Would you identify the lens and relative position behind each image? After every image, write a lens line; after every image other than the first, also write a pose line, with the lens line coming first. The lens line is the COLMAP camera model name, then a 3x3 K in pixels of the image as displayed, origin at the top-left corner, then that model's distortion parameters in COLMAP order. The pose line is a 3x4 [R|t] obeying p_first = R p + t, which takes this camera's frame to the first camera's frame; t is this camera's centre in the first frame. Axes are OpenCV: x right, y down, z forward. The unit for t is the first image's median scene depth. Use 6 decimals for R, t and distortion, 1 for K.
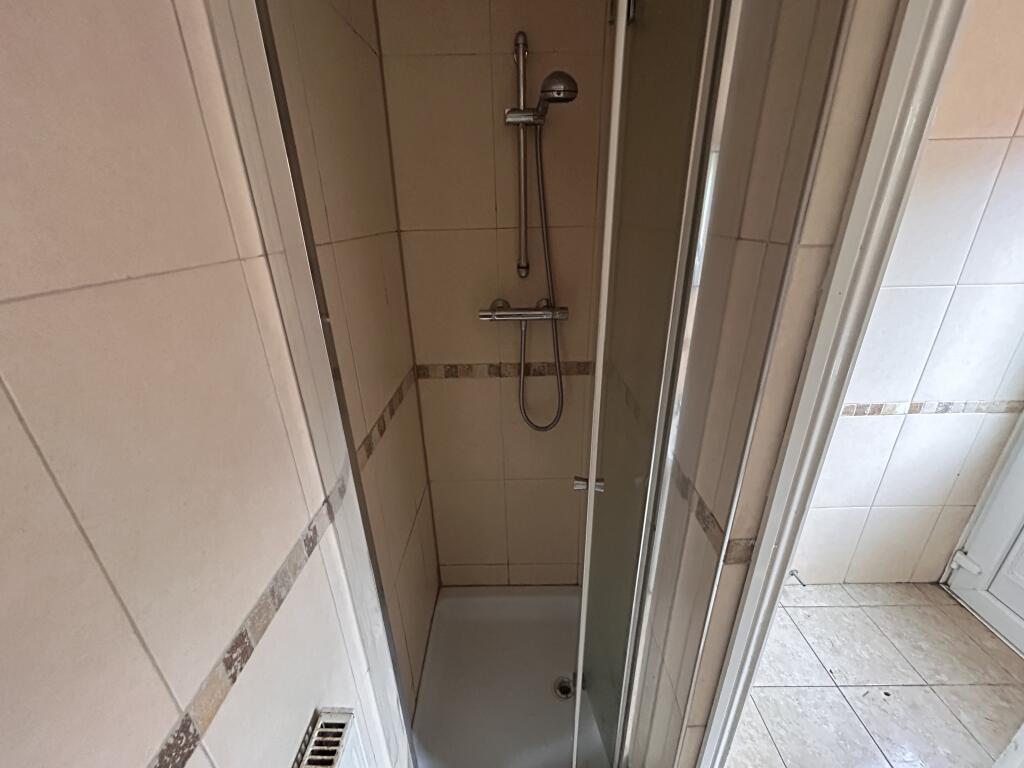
lens RADIAL K [[415.8, 0, 510.8], [0, 415.8, 384.2], [0, 0, 1]] dist [0.000499, 0.000329]
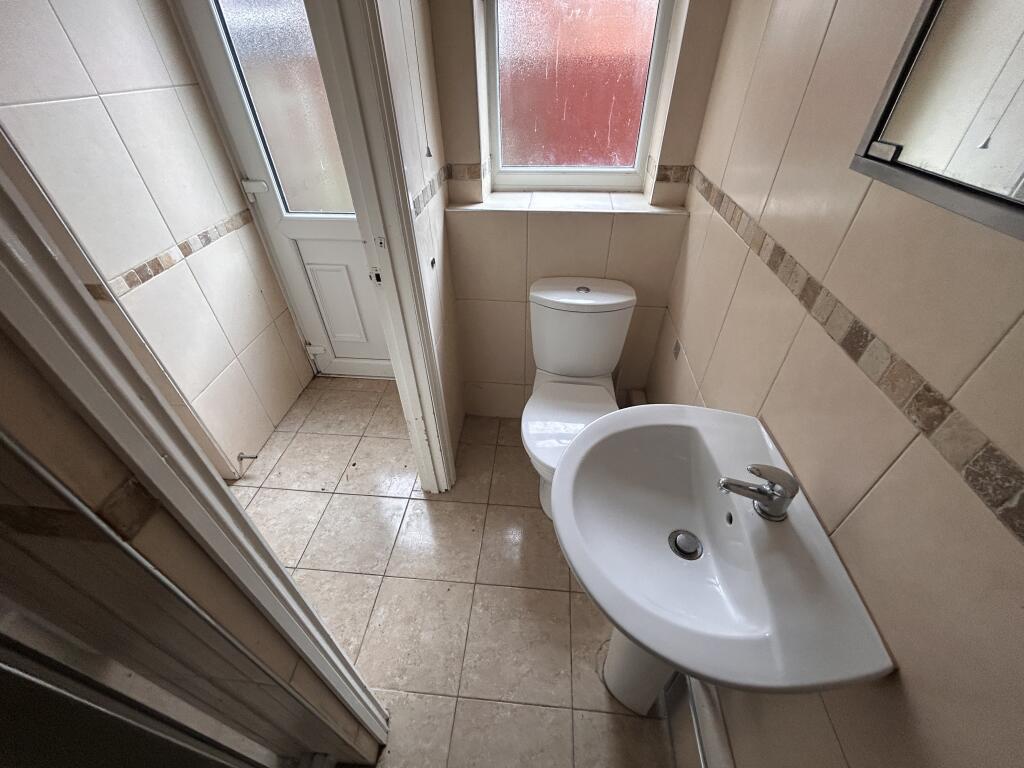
lens RADIAL K [[415.8, 0, 511.8], [0, 415.8, 385.1], [0, 0, 1]] dist [0.000499, 0.000329]
pose [[0.082298, -0.613708, 0.785232, 0.095455], [0.390604, 0.744730, 0.541115, 0.065739], [-0.916873, 0.262182, 0.301006, 0.110872]]
